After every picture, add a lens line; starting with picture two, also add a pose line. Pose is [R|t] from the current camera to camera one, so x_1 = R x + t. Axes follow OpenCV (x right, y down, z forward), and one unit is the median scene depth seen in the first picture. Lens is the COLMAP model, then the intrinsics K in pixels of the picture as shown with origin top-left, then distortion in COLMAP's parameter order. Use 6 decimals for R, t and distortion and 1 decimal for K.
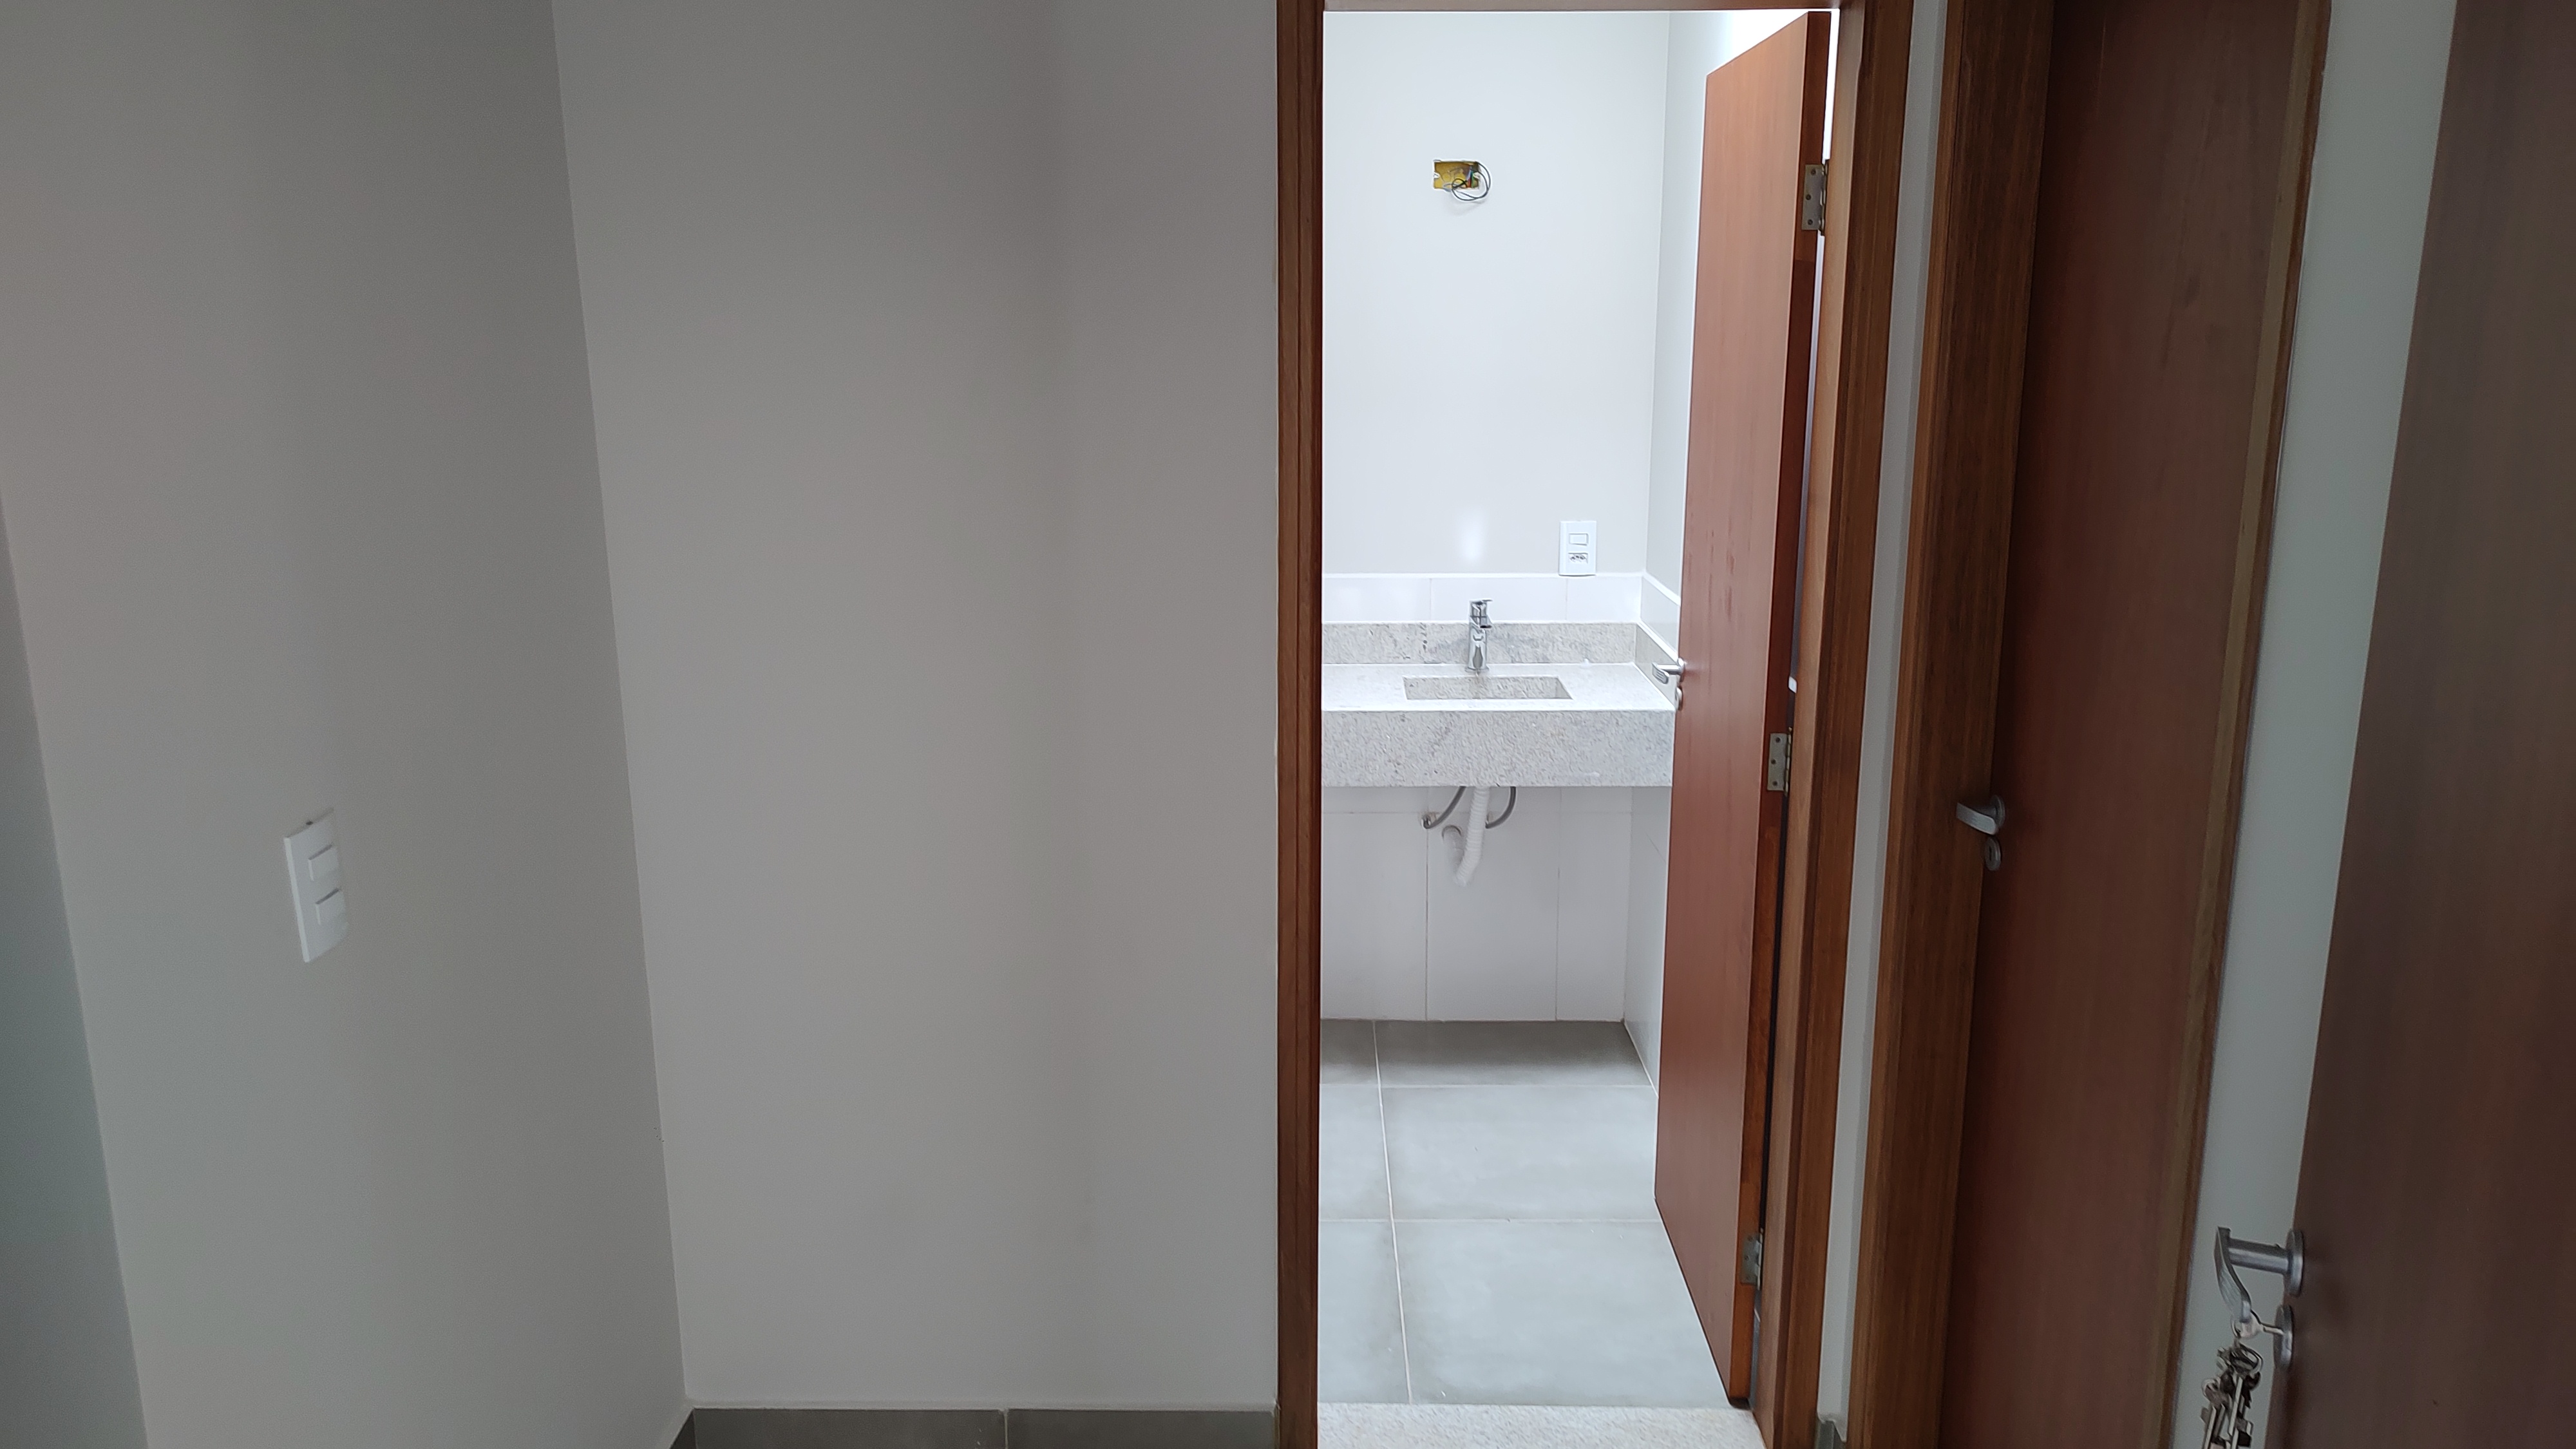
lens RADIAL K [[1858.4, 0, 1277.0], [0, 1858.4, 731.6], [0, 0, 1]] dist [0.018190, -0.026605]
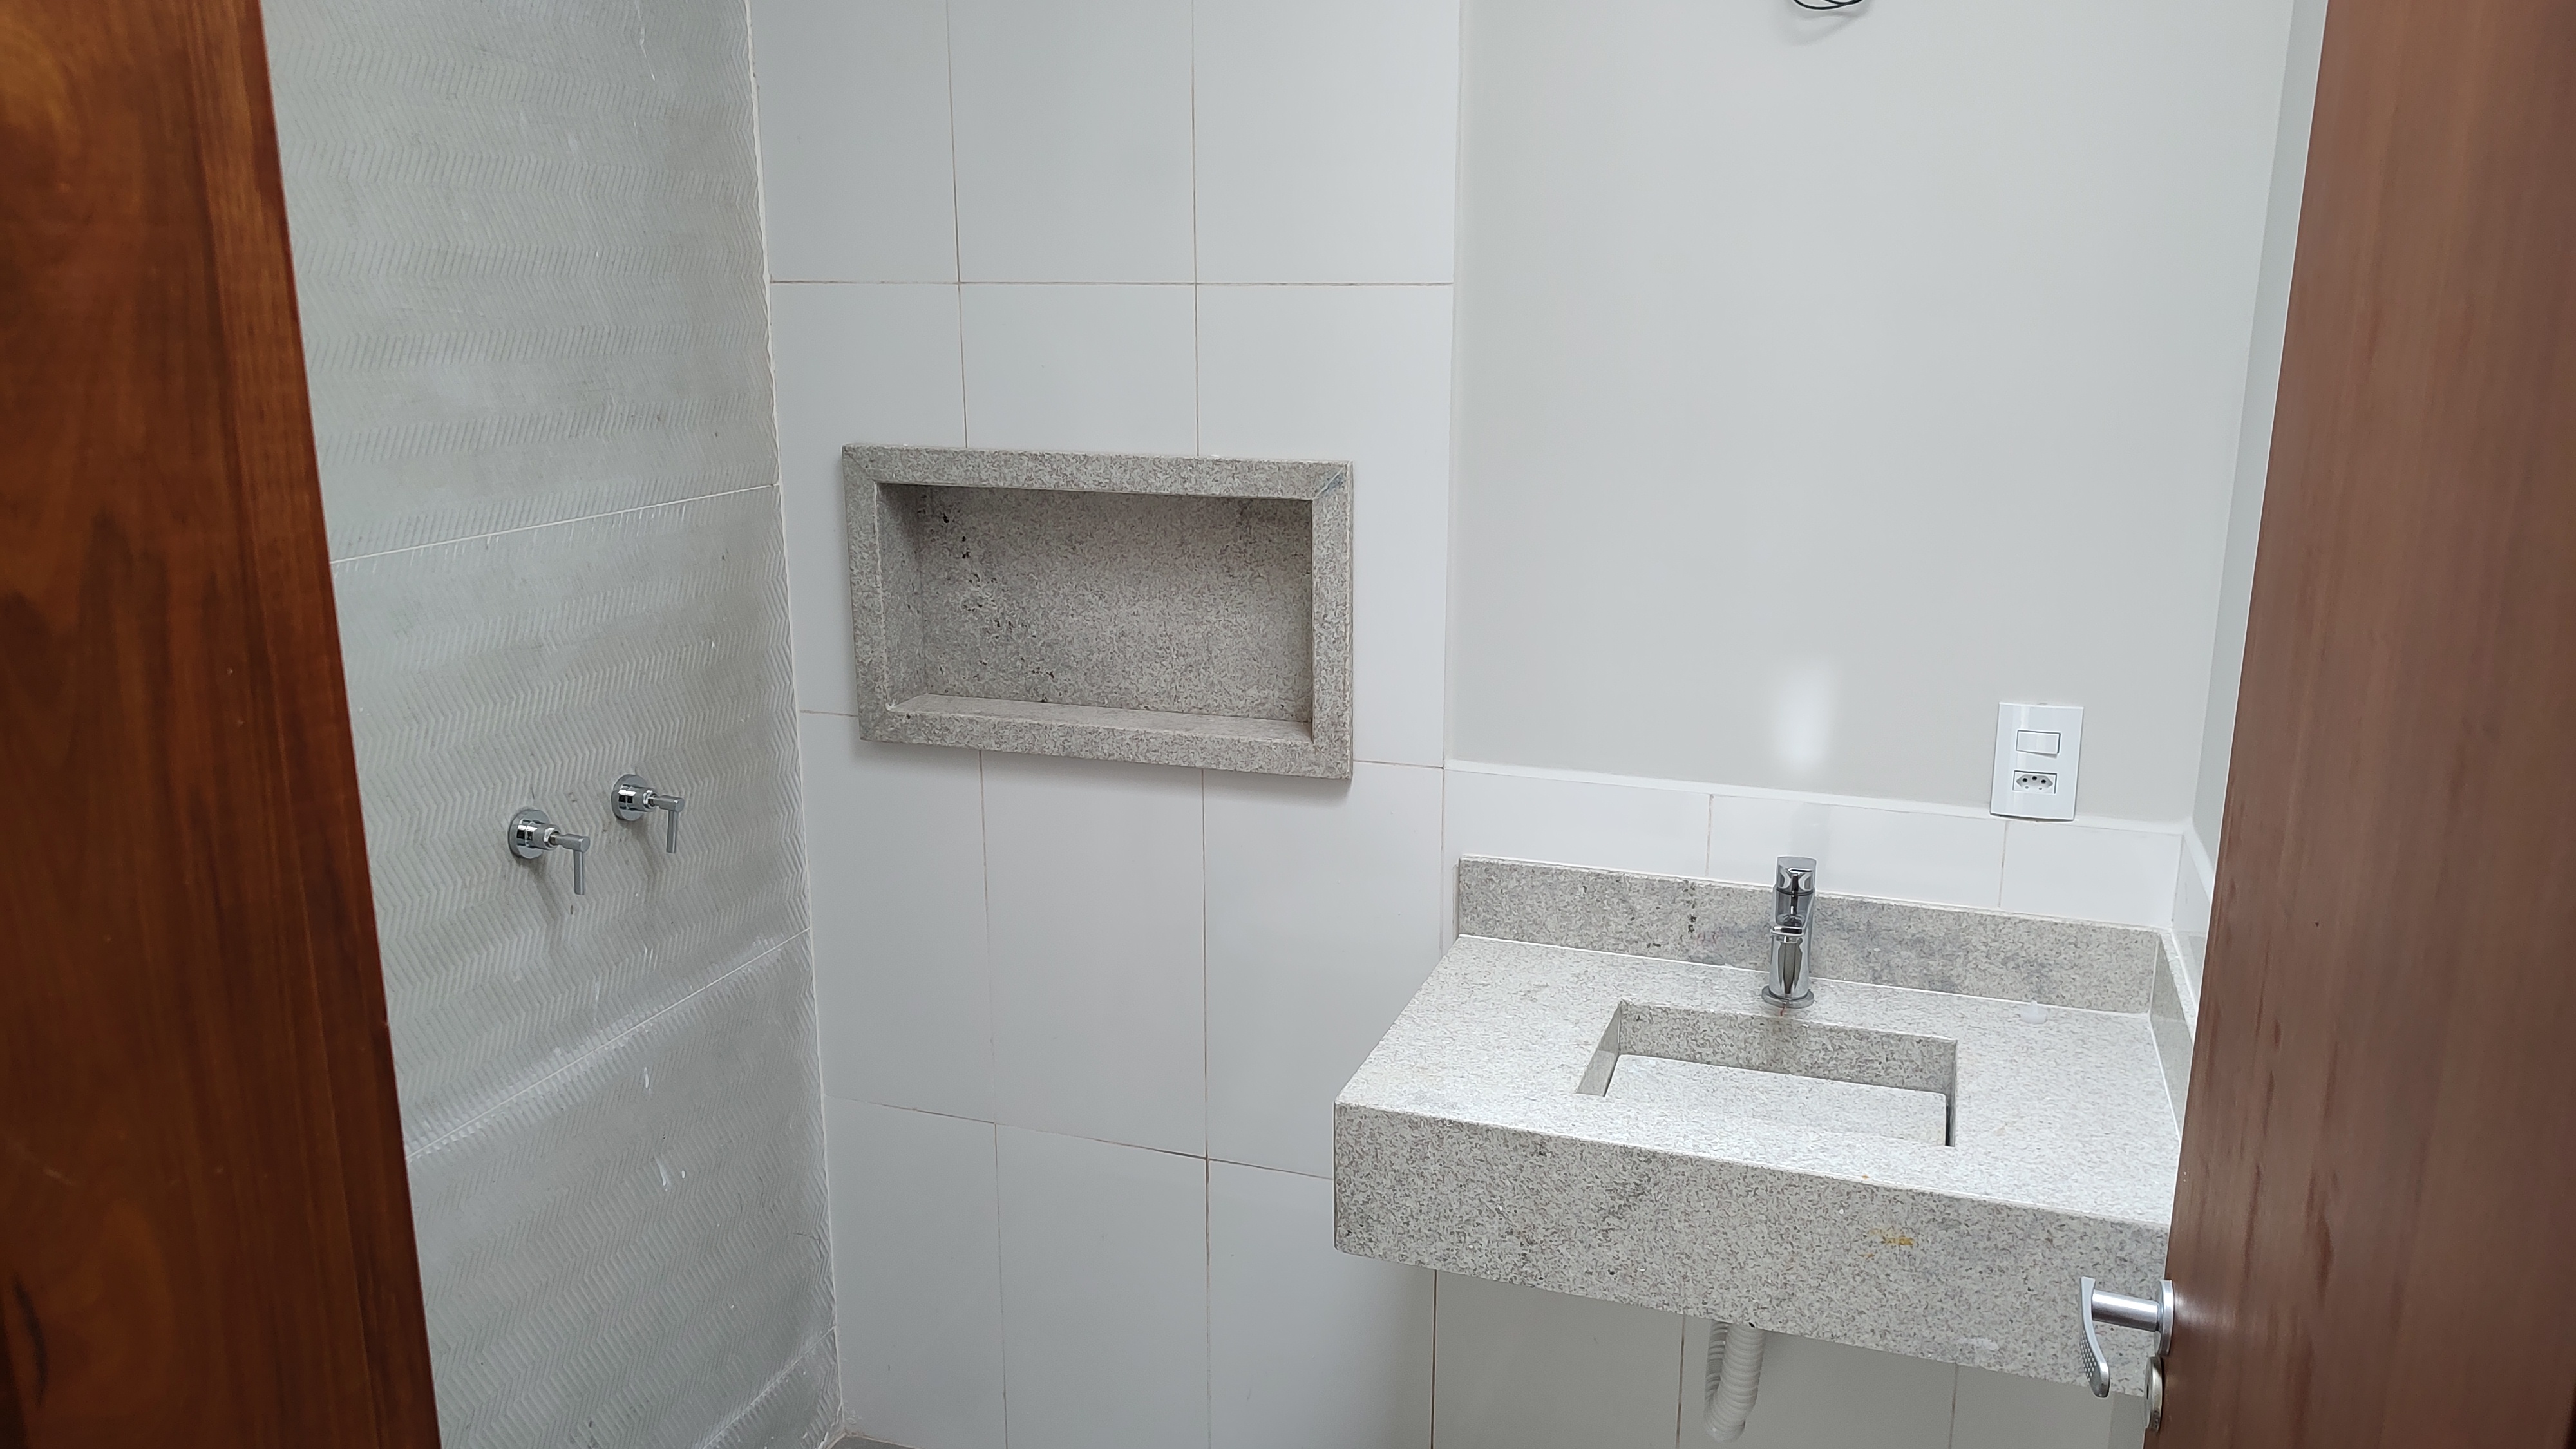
lens RADIAL K [[1858.4, 0, 1301.1], [0, 1858.4, 711.7], [0, 0, 1]] dist [0.018190, -0.026605]
pose [[0.948653, 0.080198, -0.305983, 0.129279], [-0.074627, 0.996764, 0.029880, -0.111242], [0.307389, -0.005512, 0.951568, 0.502418]]
